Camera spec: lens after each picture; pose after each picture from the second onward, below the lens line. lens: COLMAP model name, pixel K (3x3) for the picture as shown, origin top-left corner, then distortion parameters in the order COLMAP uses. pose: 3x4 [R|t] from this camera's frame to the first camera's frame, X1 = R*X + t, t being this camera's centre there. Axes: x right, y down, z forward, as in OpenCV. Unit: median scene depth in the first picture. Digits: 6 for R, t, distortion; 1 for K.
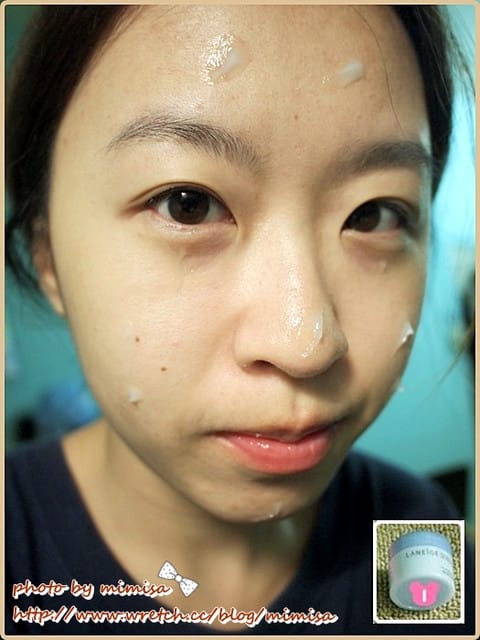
lens RADIAL K [[499.8, 0, 240.0], [0, 499.8, 320.0], [0, 0, 1]] dist [-0.038303, -0.003527]
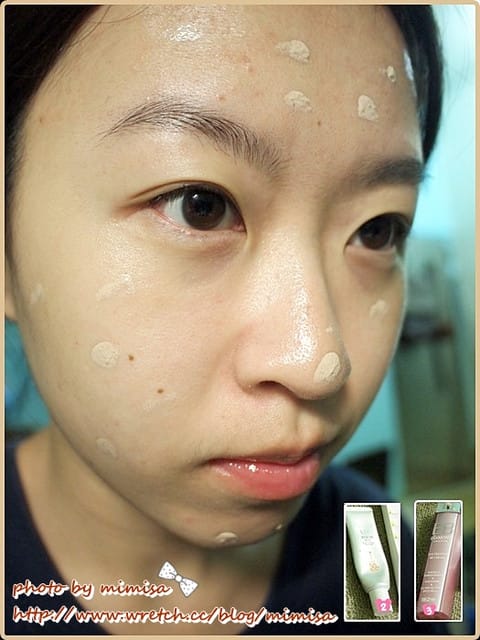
lens RADIAL K [[499.8, 0, 240.0], [0, 499.8, 320.0], [0, 0, 1]] dist [-0.038303, -0.003527]
pose [[0.972476, 0.028837, 0.231212, -0.225270], [-0.033029, 0.999352, 0.014282, -0.044899], [-0.230651, -0.021525, 0.972799, 0.113730]]
